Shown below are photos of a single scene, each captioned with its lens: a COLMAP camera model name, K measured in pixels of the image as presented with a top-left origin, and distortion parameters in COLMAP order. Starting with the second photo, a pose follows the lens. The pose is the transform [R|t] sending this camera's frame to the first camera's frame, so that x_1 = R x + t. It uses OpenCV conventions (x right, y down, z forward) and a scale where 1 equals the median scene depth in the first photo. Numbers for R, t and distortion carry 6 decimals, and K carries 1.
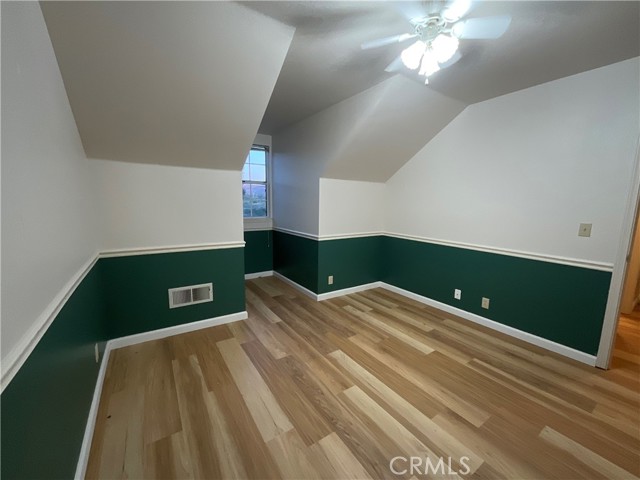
lens RADIAL K [[258.6, 0, 320.7], [0, 258.6, 242.0], [0, 0, 1]] dist [-0.001419, 0.000183]
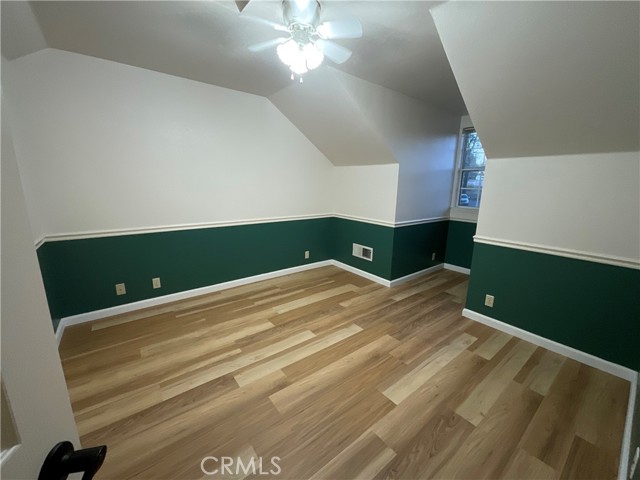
lens RADIAL K [[258.6, 0, 320.8], [0, 258.6, 238.6], [0, 0, 1]] dist [-0.001419, 0.000183]
pose [[0.070591, 0.190746, -0.979098, 0.936516], [-0.165615, 0.970165, 0.177065, -0.096173], [0.983661, 0.149654, 0.100075, 0.603659]]
